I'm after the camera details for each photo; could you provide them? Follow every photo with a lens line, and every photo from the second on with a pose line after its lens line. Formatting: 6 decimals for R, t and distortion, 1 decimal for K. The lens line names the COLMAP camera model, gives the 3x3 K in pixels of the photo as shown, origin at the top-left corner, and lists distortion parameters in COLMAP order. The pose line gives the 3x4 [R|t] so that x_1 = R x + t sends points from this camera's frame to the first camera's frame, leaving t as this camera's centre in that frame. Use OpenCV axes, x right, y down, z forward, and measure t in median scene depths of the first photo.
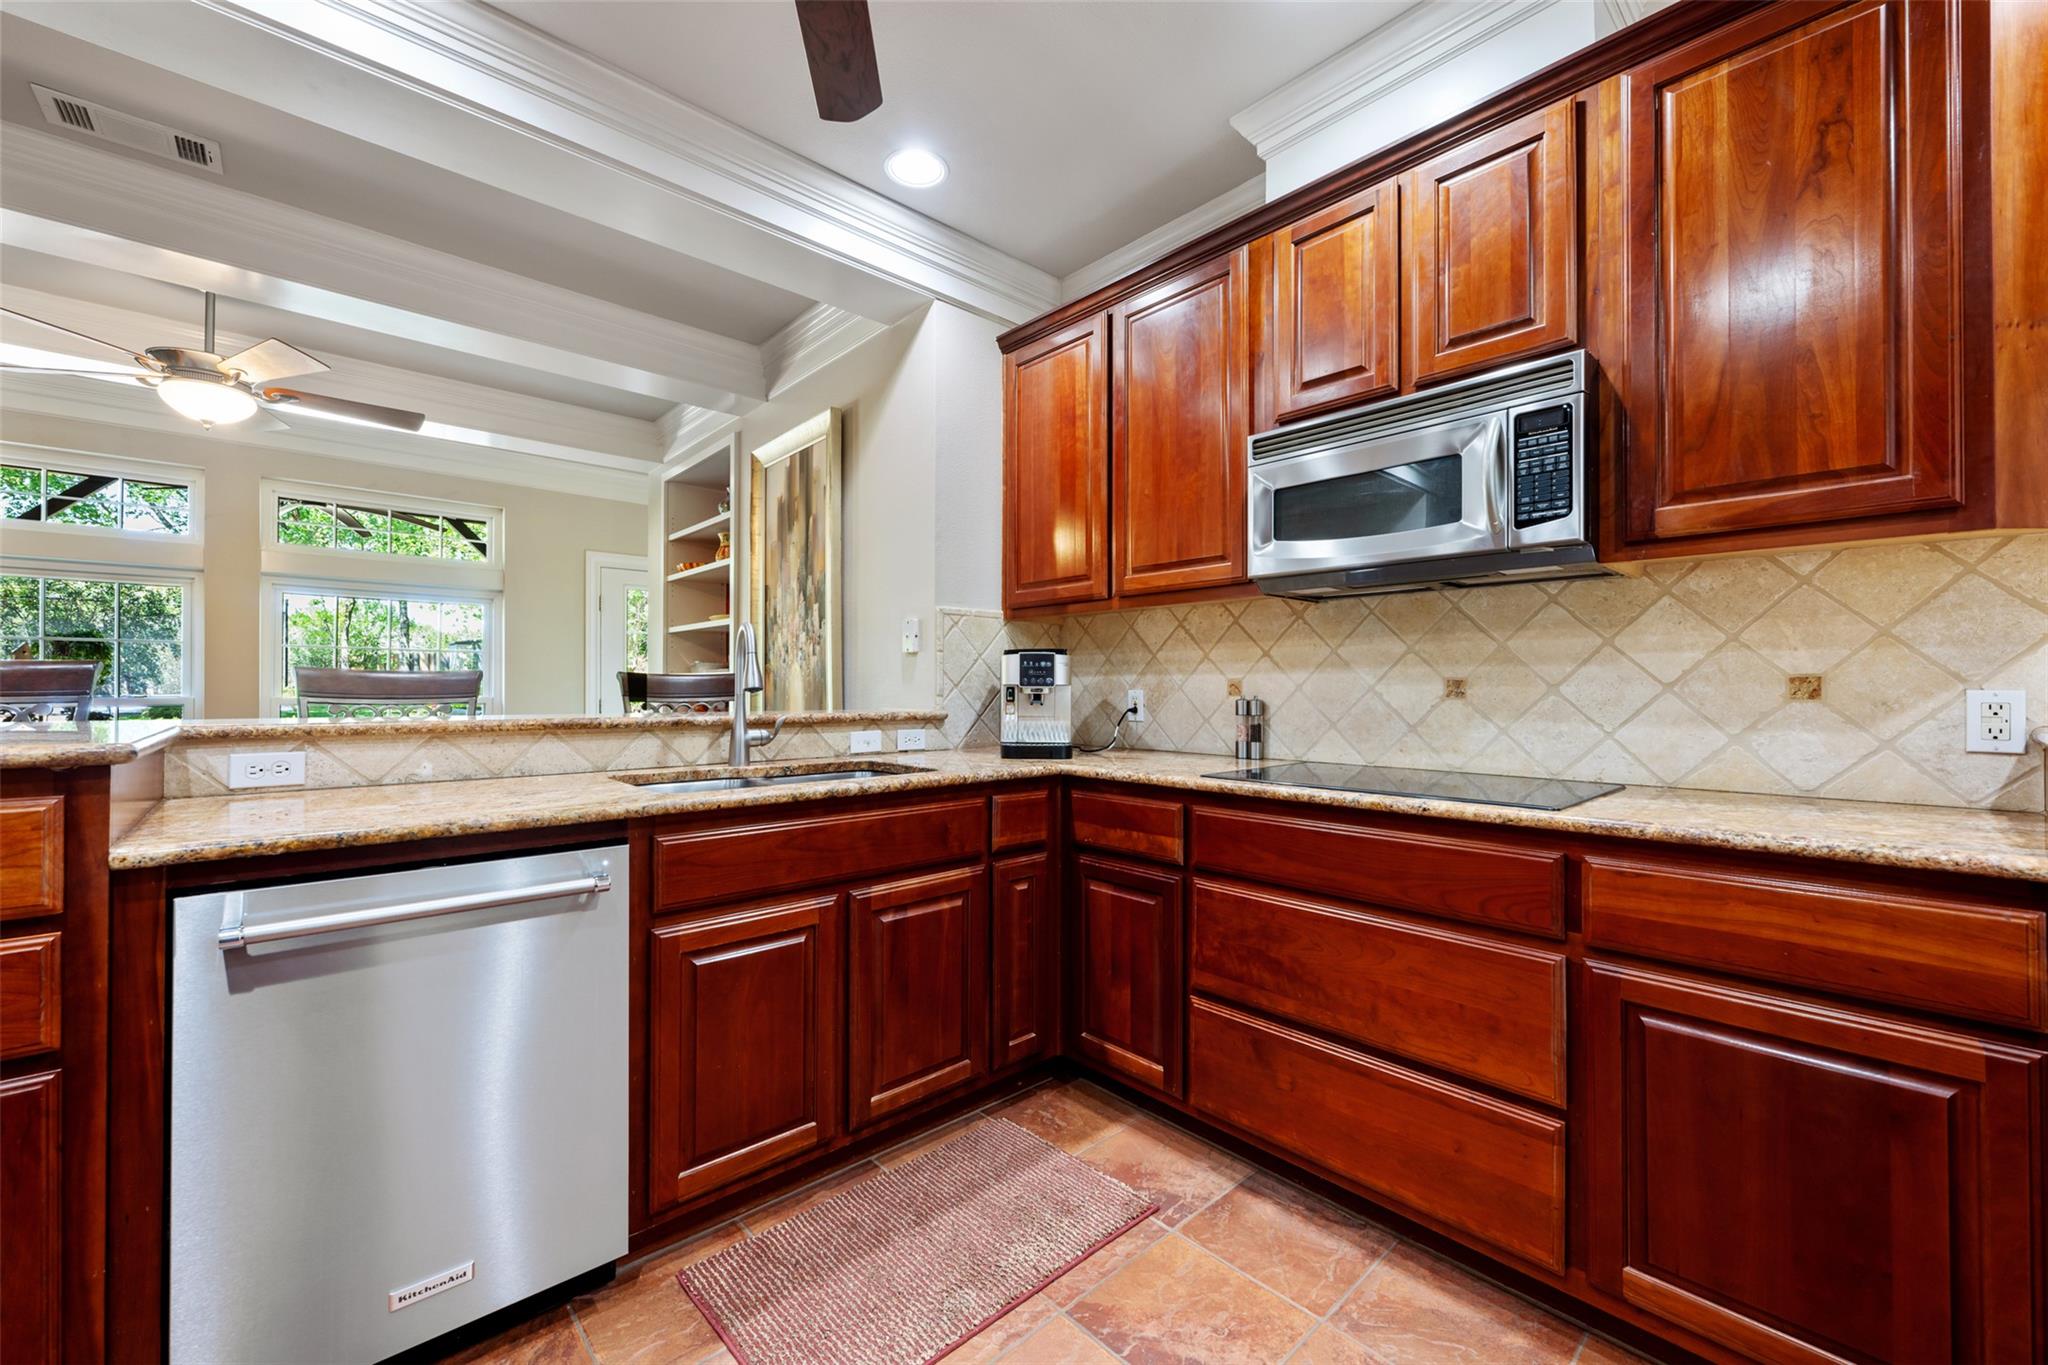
lens RADIAL K [[807.7, 0, 1016.8], [0, 807.7, 687.8], [0, 0, 1]] dist [0.000007, 0.000172]
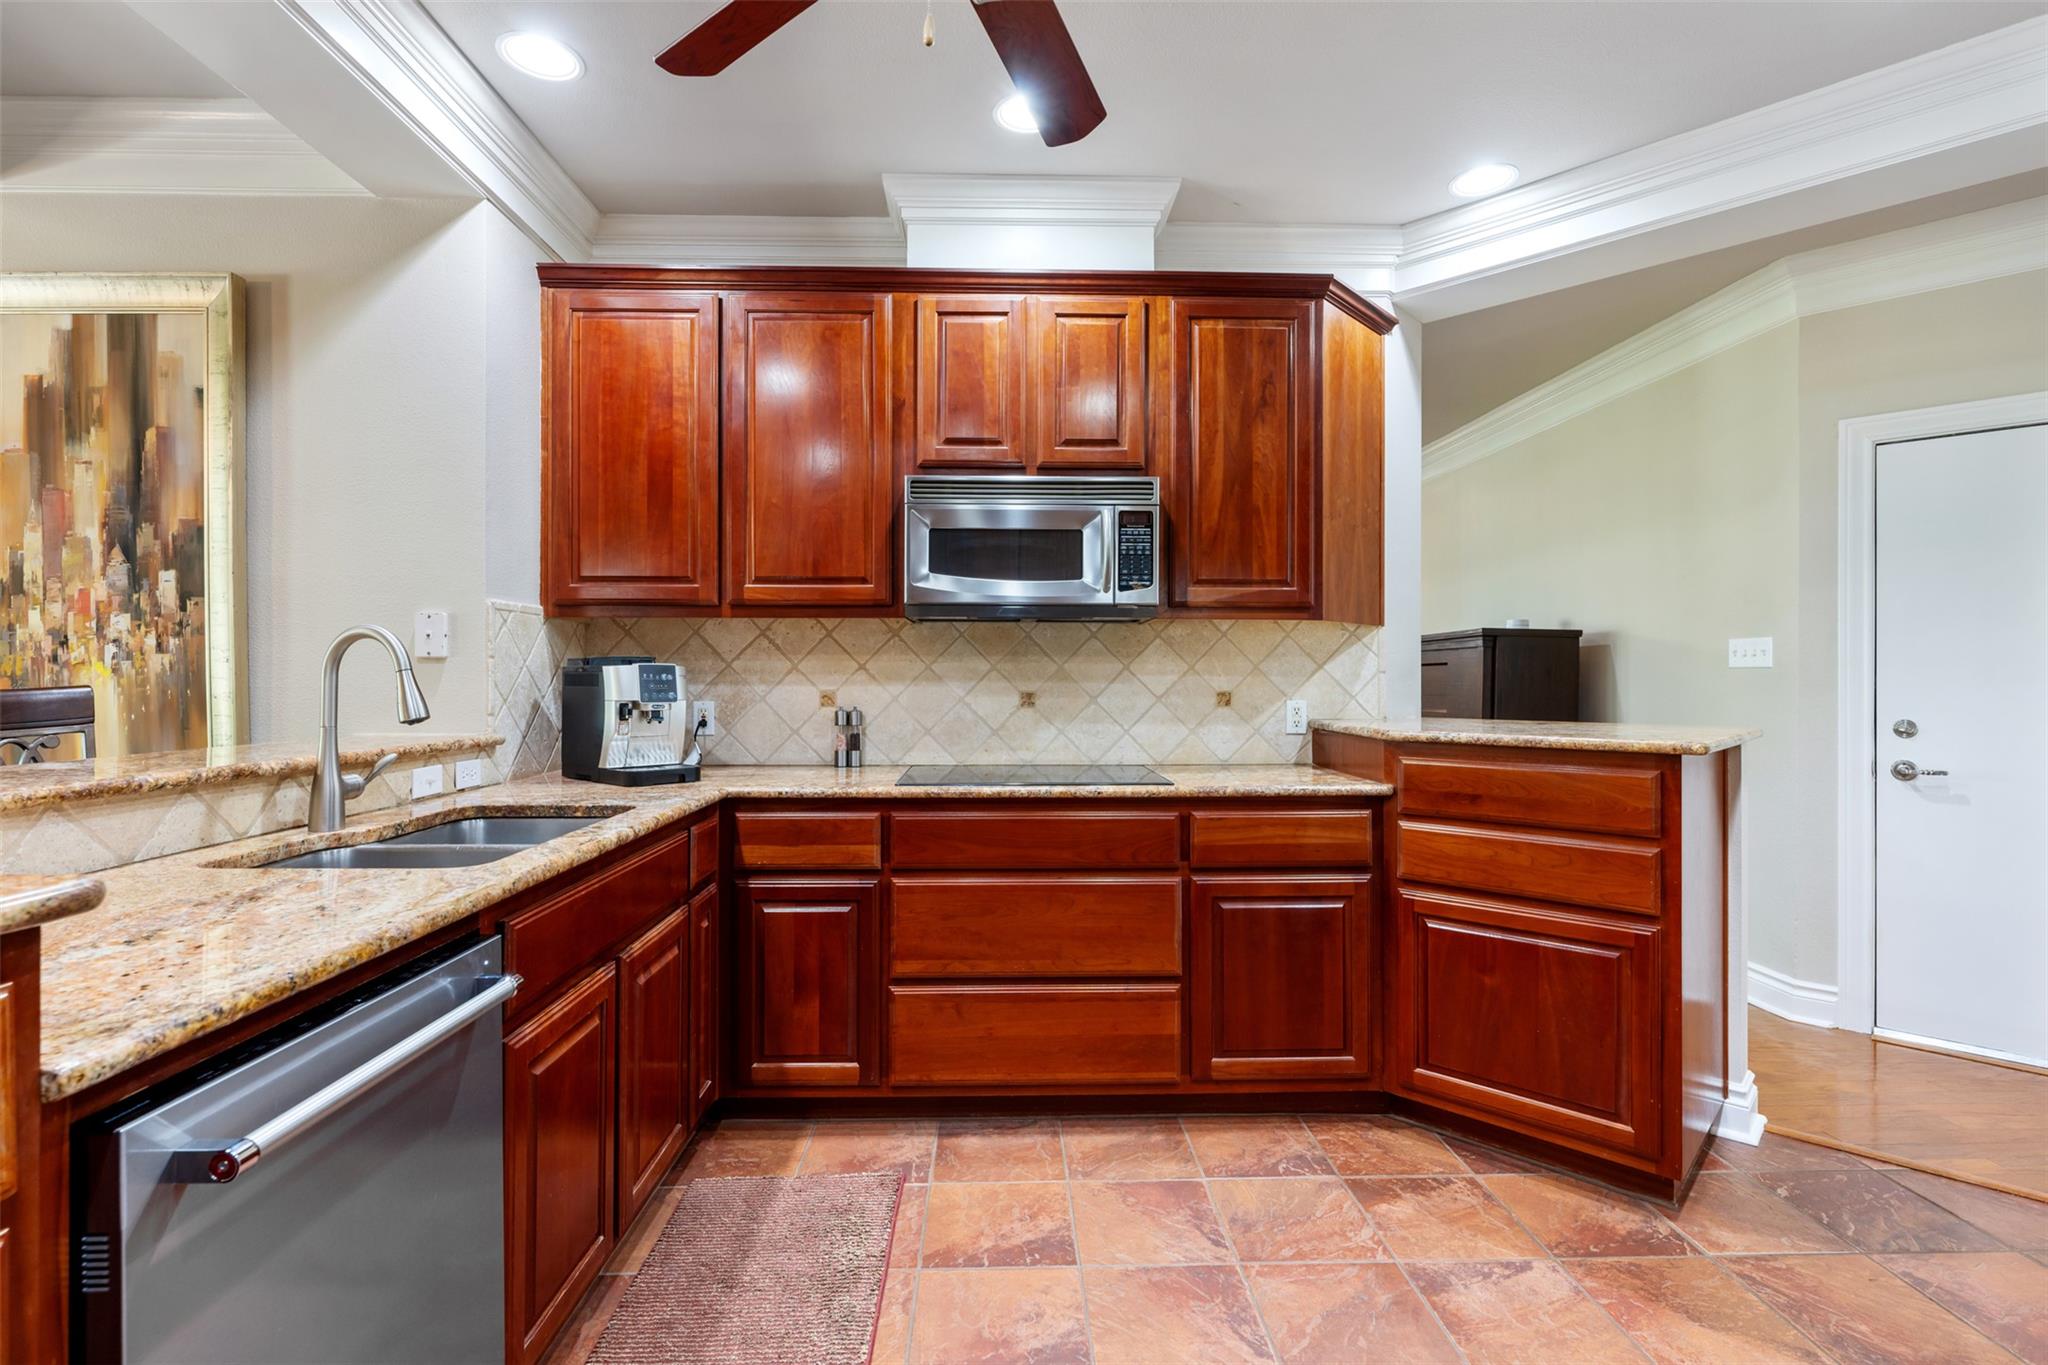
lens RADIAL K [[949.2, 0, 1023.9], [0, 949.2, 688.4], [0, 0, 1]] dist [0.000023, -0.000409]
pose [[0.654896, -0.010186, 0.755650, -0.630722], [-0.000946, 0.999897, 0.014298, -0.040708], [-0.755718, -0.010078, 0.654819, 0.025327]]
